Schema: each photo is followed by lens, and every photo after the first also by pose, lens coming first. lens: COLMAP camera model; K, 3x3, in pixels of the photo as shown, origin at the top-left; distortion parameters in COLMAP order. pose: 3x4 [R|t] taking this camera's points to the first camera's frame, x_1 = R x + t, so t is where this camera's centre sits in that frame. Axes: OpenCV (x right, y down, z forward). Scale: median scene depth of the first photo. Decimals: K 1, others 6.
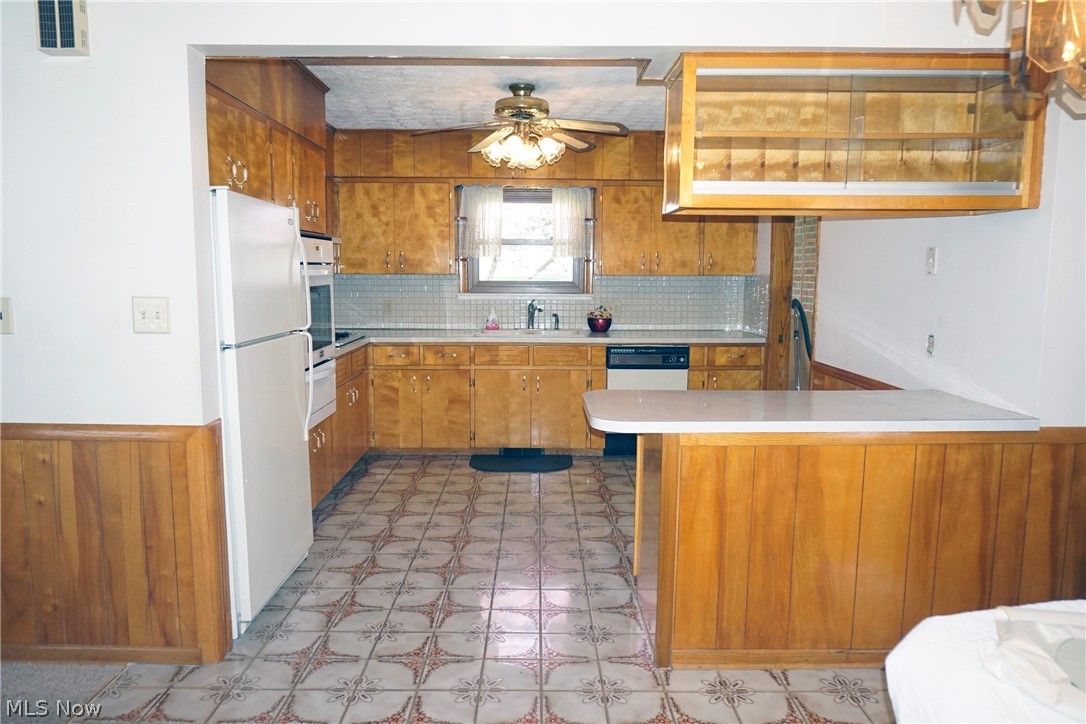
lens RADIAL K [[727.4, 0, 543.0], [0, 727.4, 362.0], [0, 0, 1]] dist [-0.057136, 0.001041]
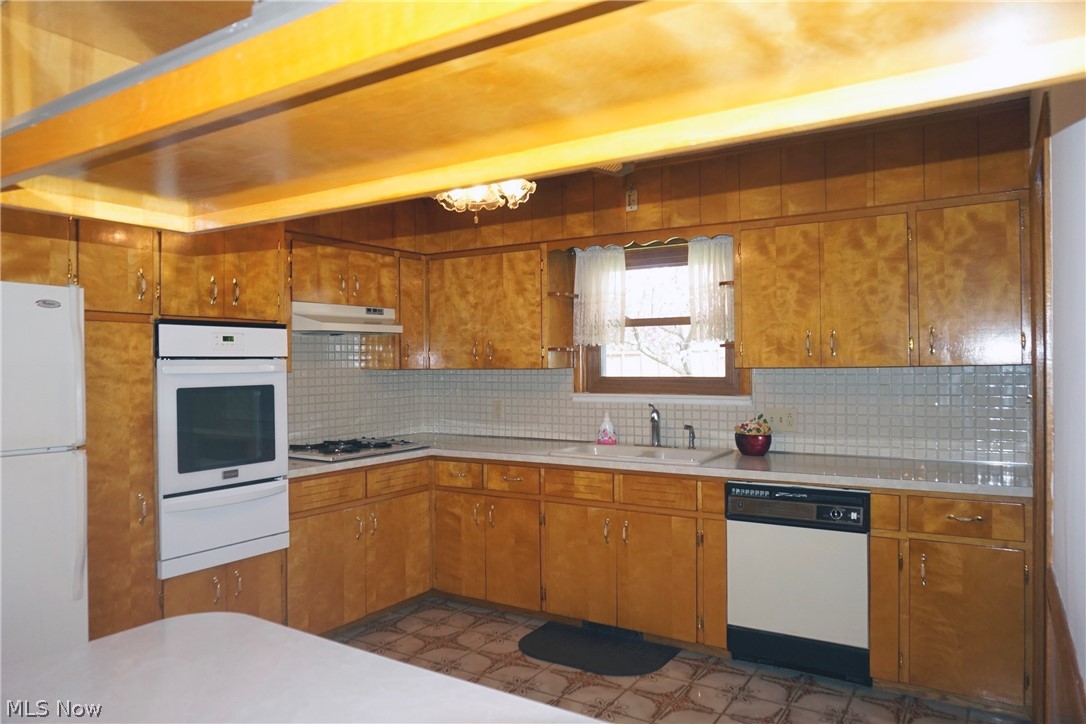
lens RADIAL K [[727.4, 0, 543.0], [0, 727.4, 362.0], [0, 0, 1]] dist [-0.057136, 0.001041]
pose [[0.836124, -0.013933, -0.548363, 0.288317], [-0.052155, 0.993129, -0.104758, -0.049285], [0.546055, 0.116191, 0.829653, 0.380584]]
